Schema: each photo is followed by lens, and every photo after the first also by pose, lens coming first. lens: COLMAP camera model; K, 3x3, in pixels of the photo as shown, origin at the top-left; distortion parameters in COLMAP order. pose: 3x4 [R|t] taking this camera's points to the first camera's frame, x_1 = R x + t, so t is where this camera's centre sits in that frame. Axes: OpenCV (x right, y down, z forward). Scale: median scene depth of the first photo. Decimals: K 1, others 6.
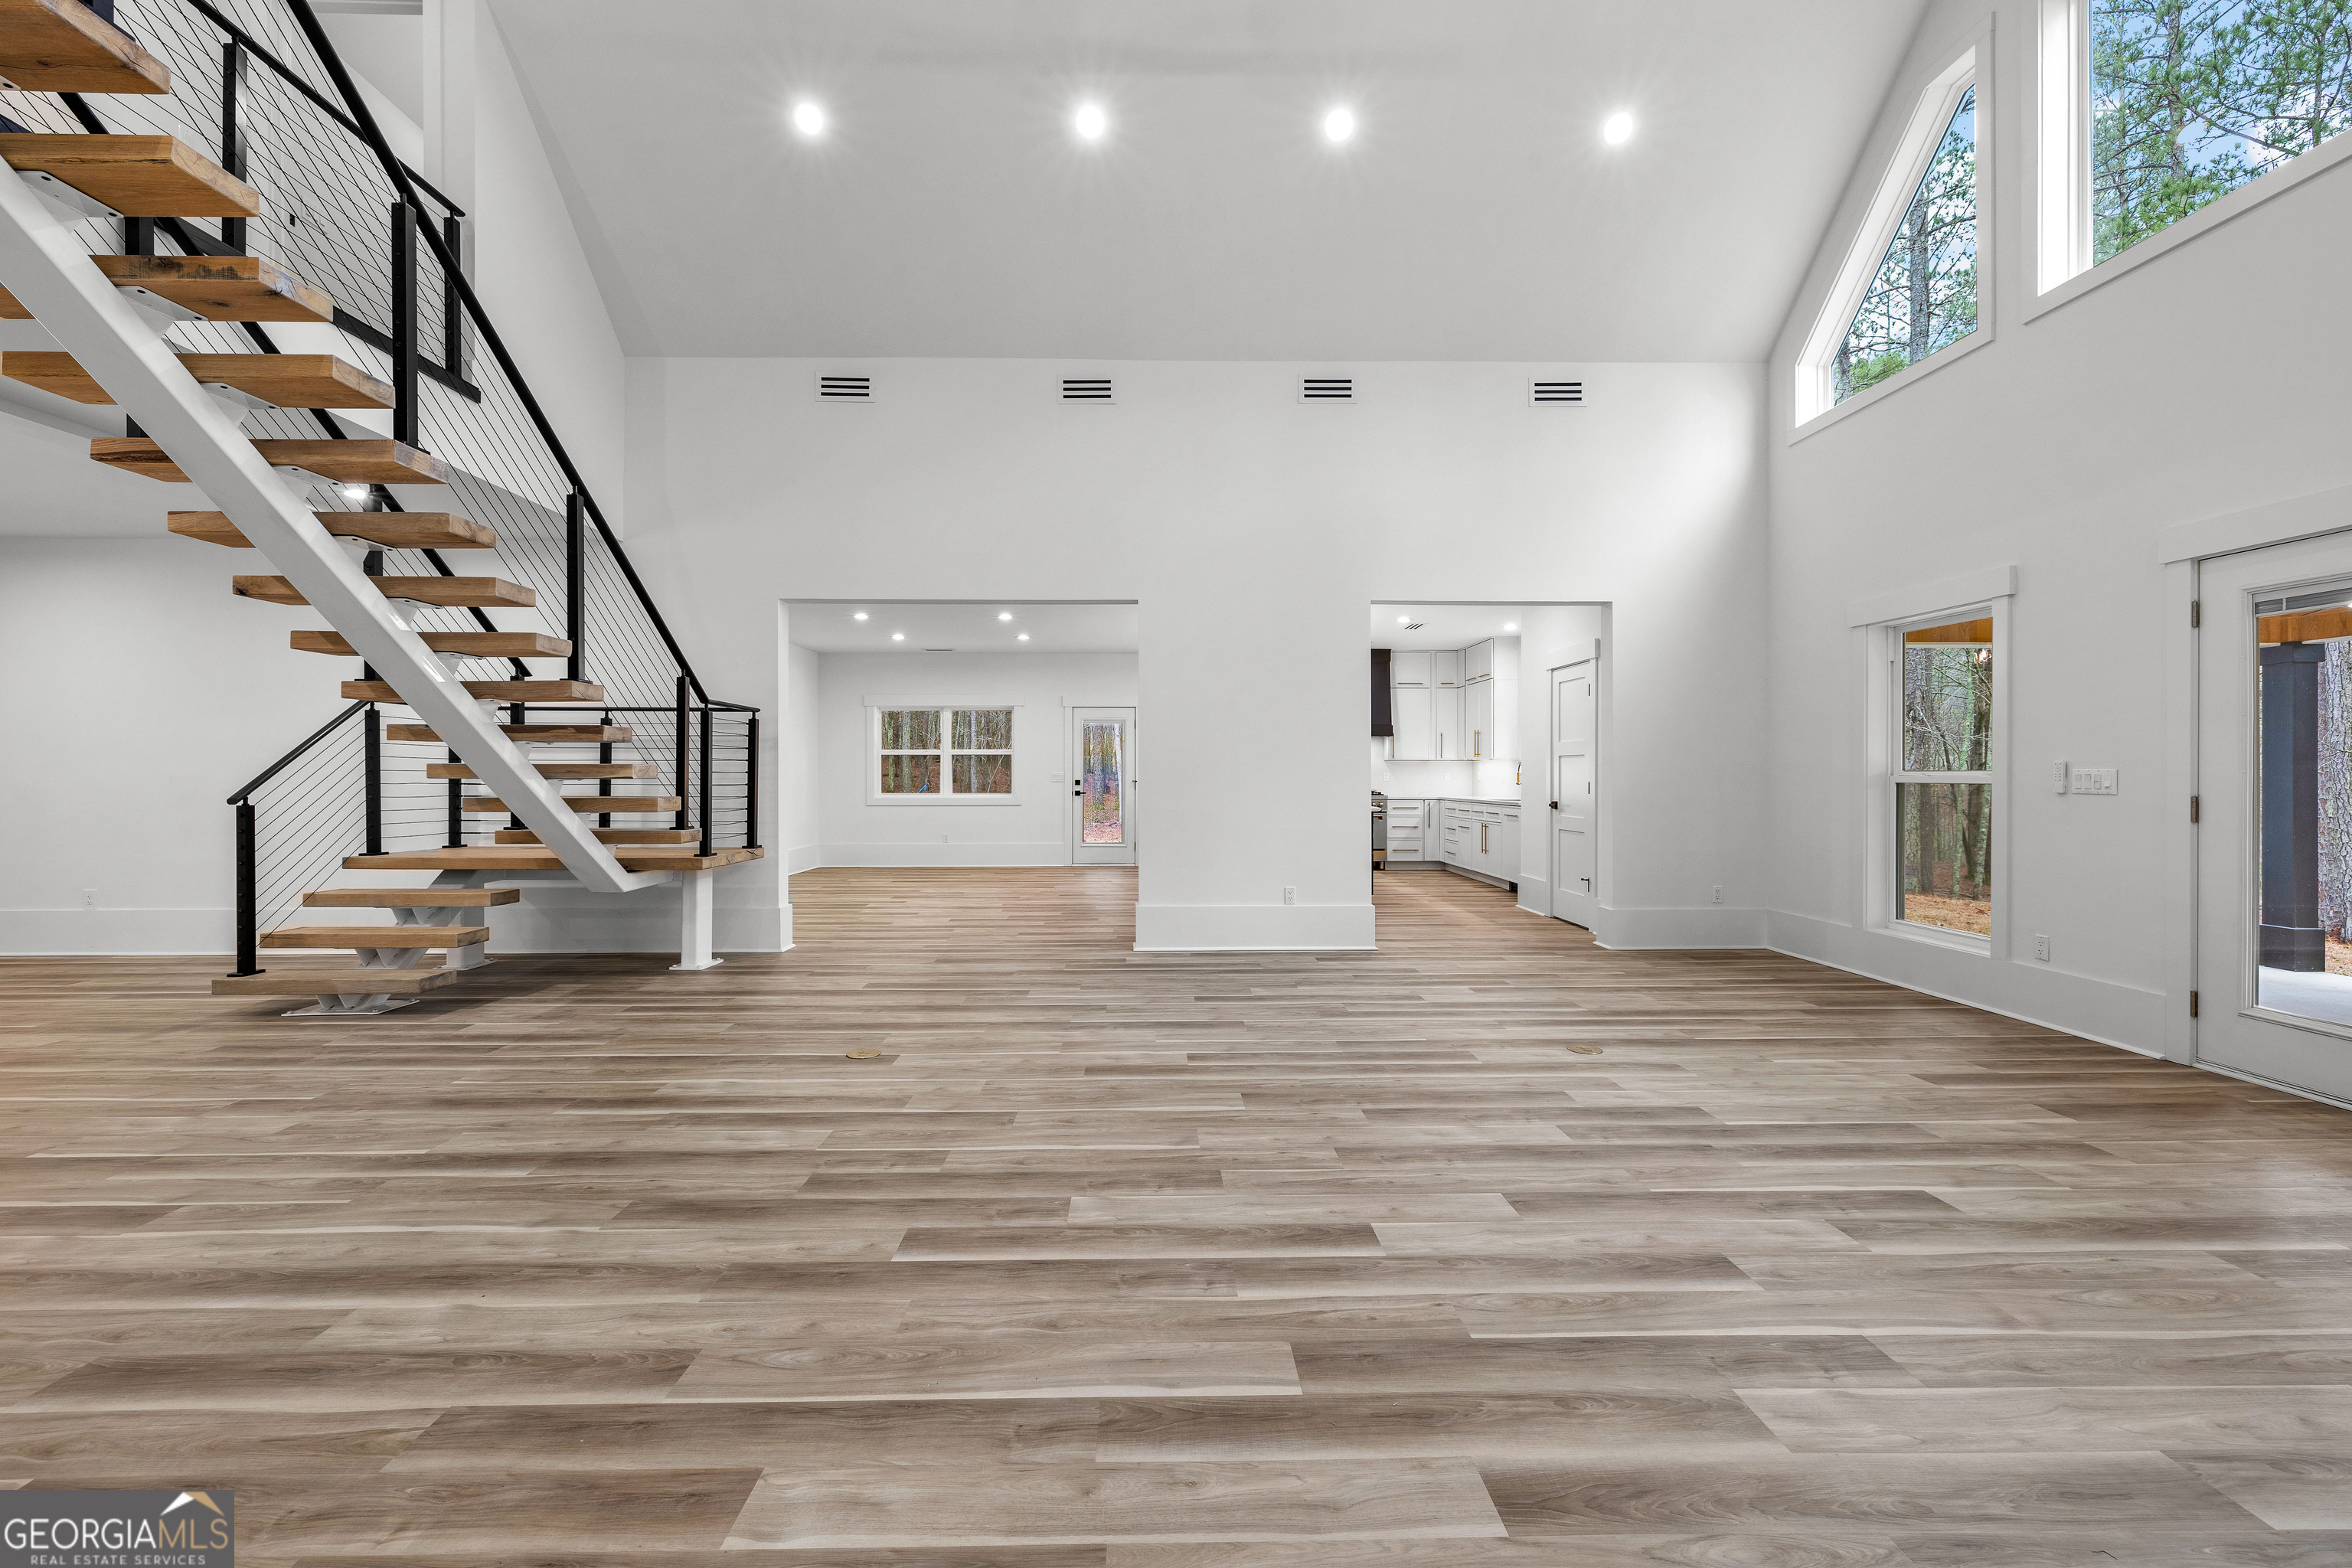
lens RADIAL K [[980.5, 0, 1164.9], [0, 980.5, 775.0], [0, 0, 1]] dist [-0.000957, 0.000598]
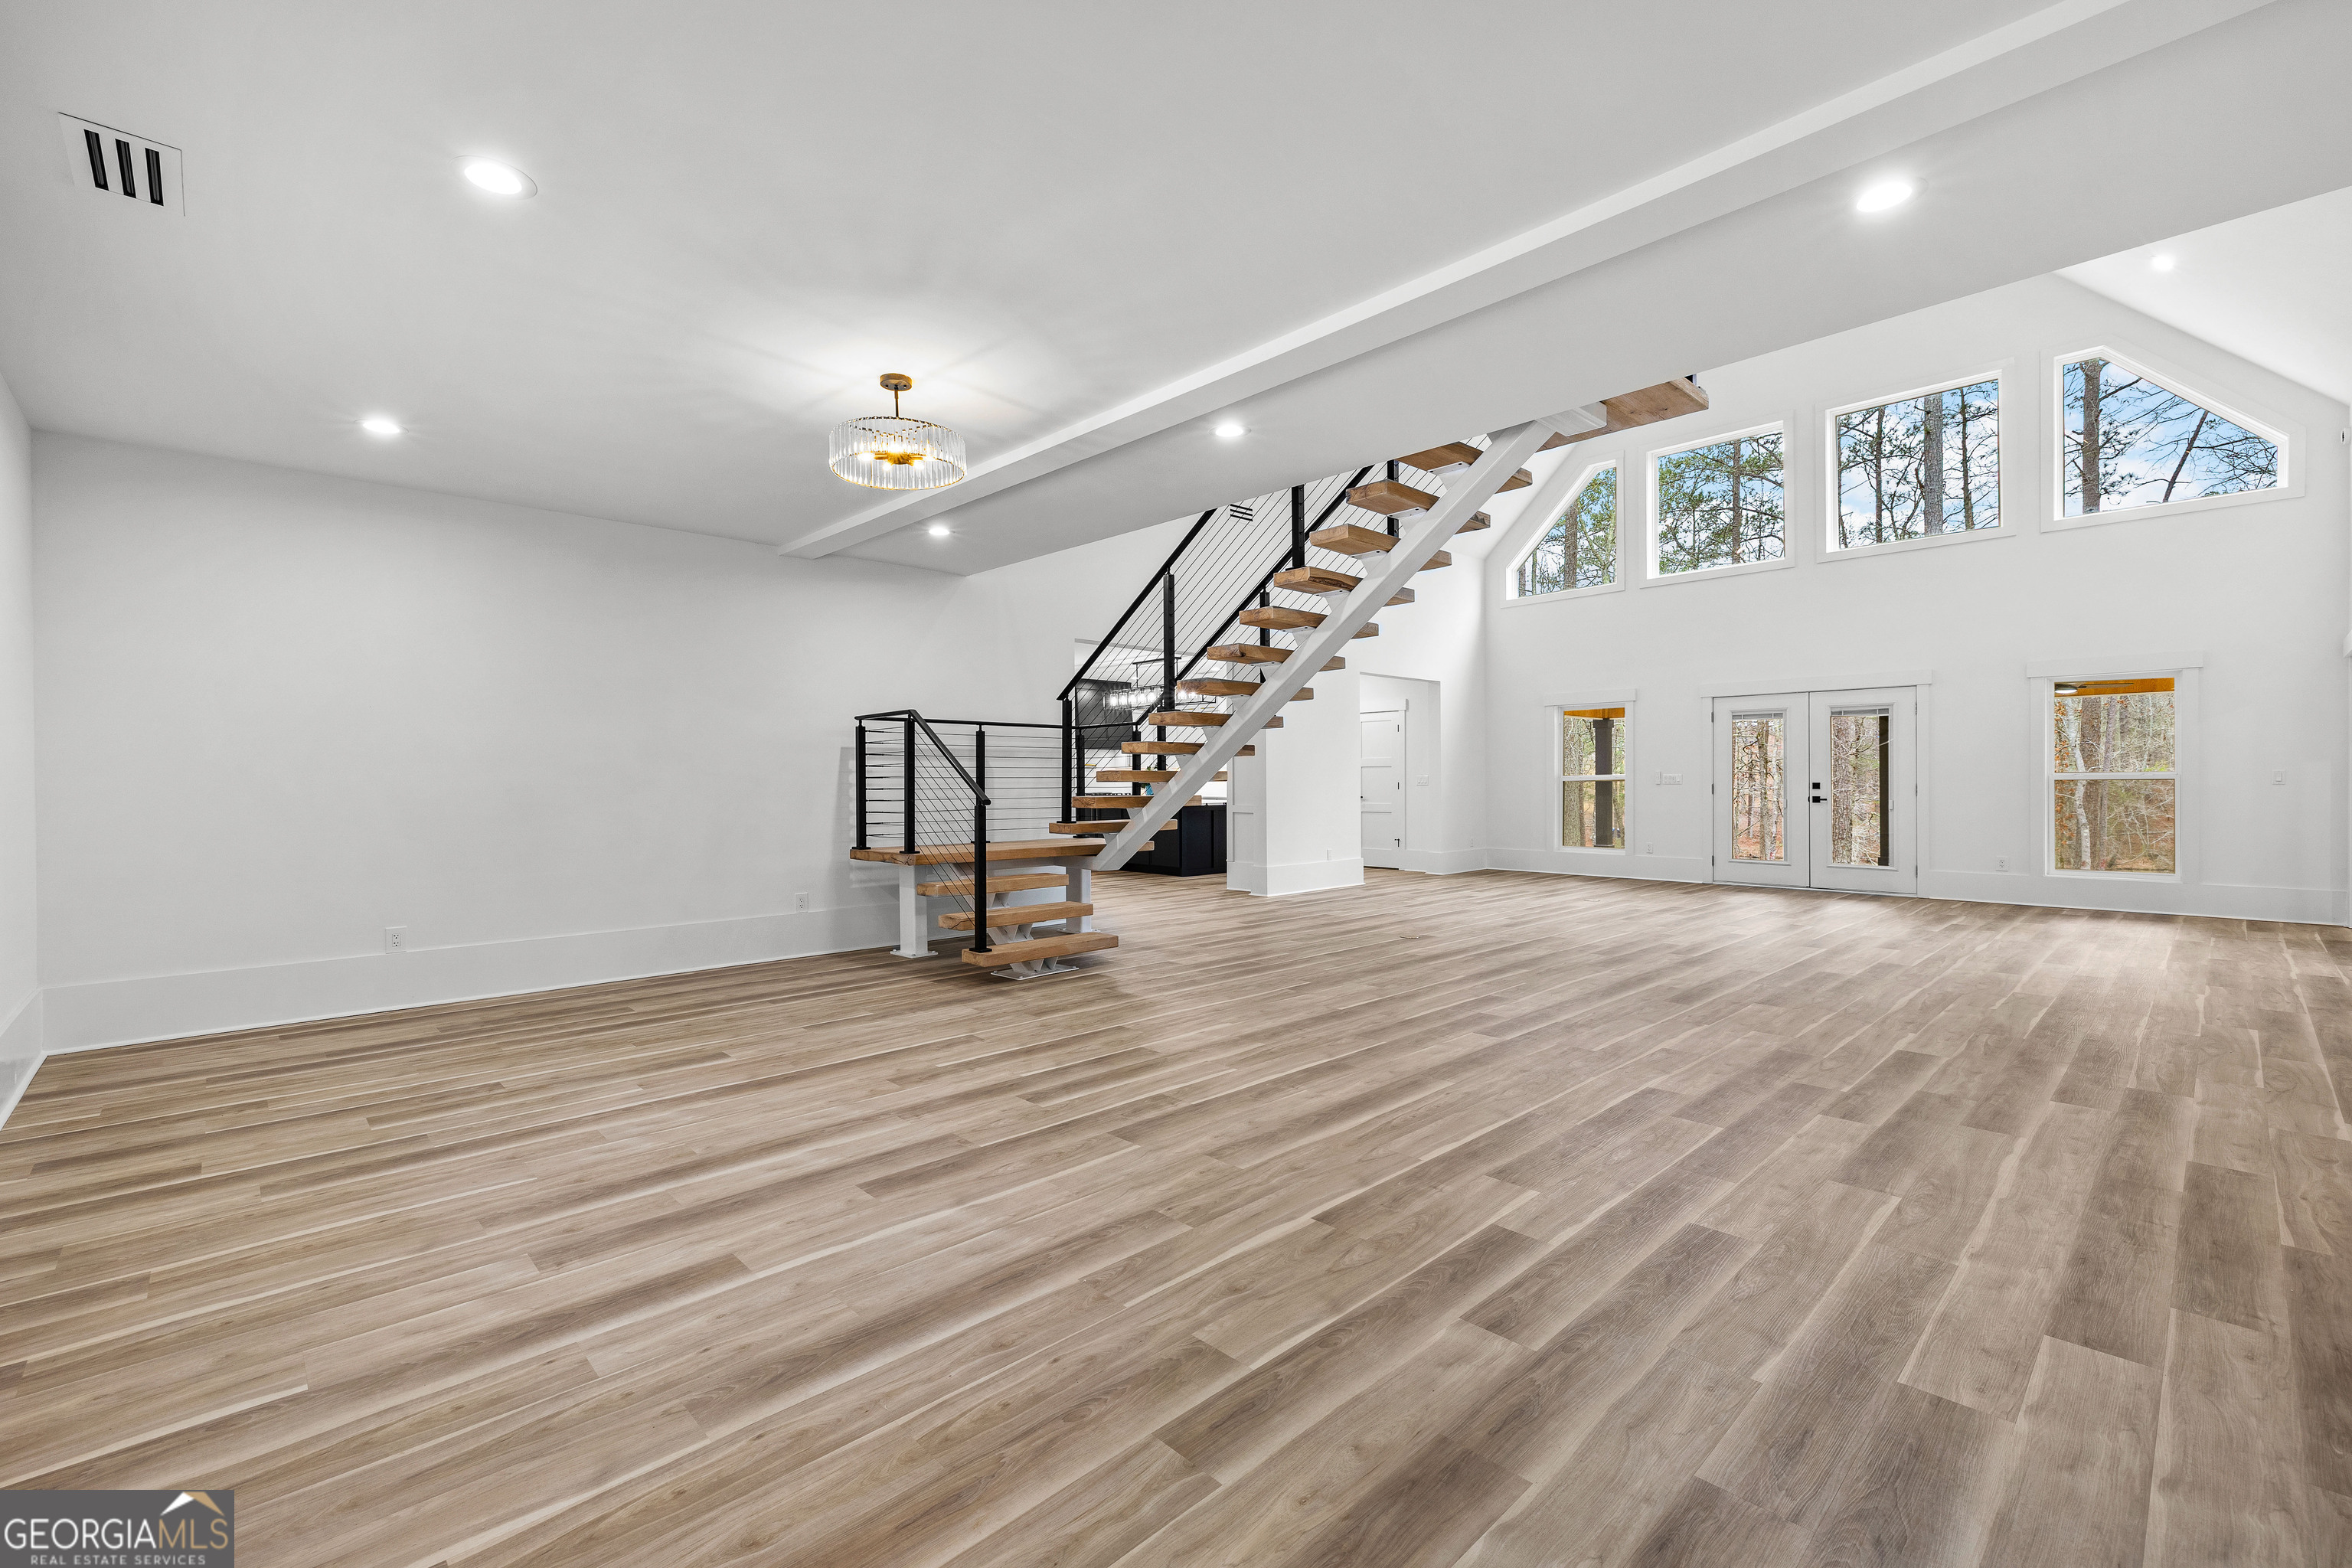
lens RADIAL K [[993.4, 0, 1172.0], [0, 993.4, 796.7], [0, 0, 1]] dist [-0.000302, 0.000381]
pose [[0.740830, -0.015596, 0.671511, -2.468858], [0.006373, 0.999849, 0.016191, 0.002881], [-0.671662, -0.007715, 0.740818, -0.044658]]
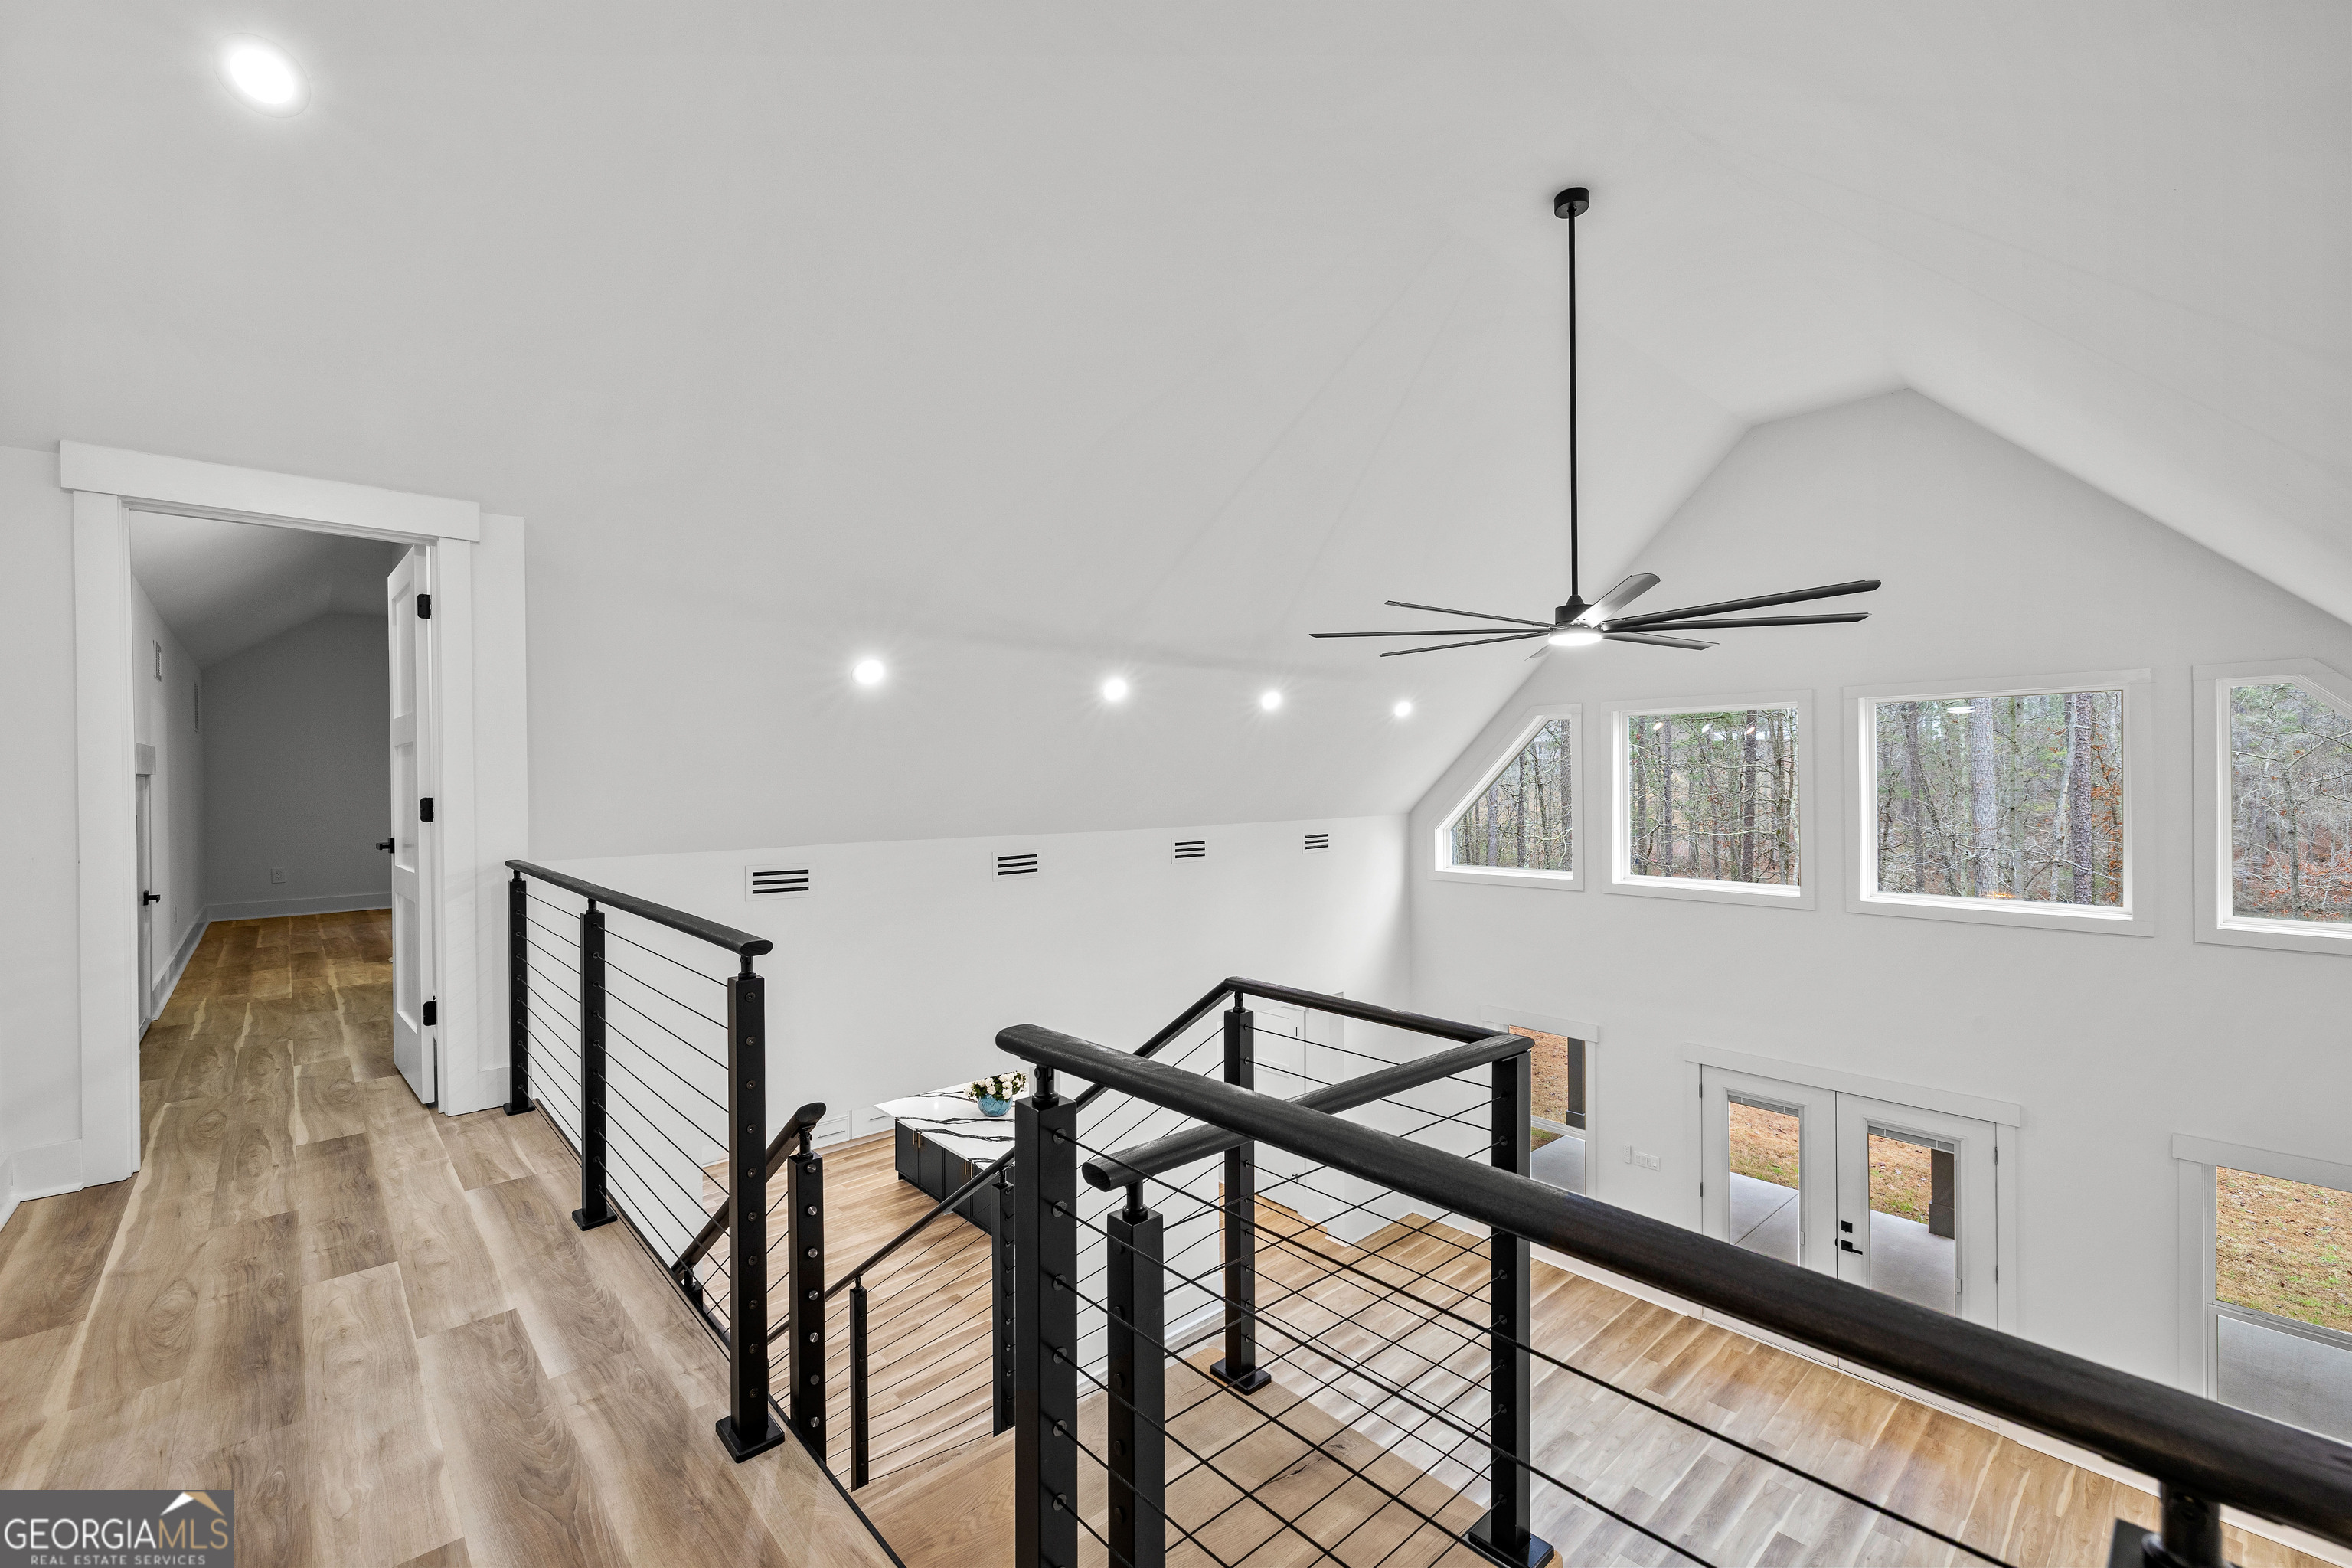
lens RADIAL K [[993.4, 0, 1178.1], [0, 993.4, 786.0], [0, 0, 1]] dist [-0.000302, 0.000381]
pose [[0.752044, -0.011481, 0.659013, -1.352655], [0.009831, 0.999932, 0.006202, -1.034090], [-0.659039, 0.001814, 0.752106, 0.247276]]
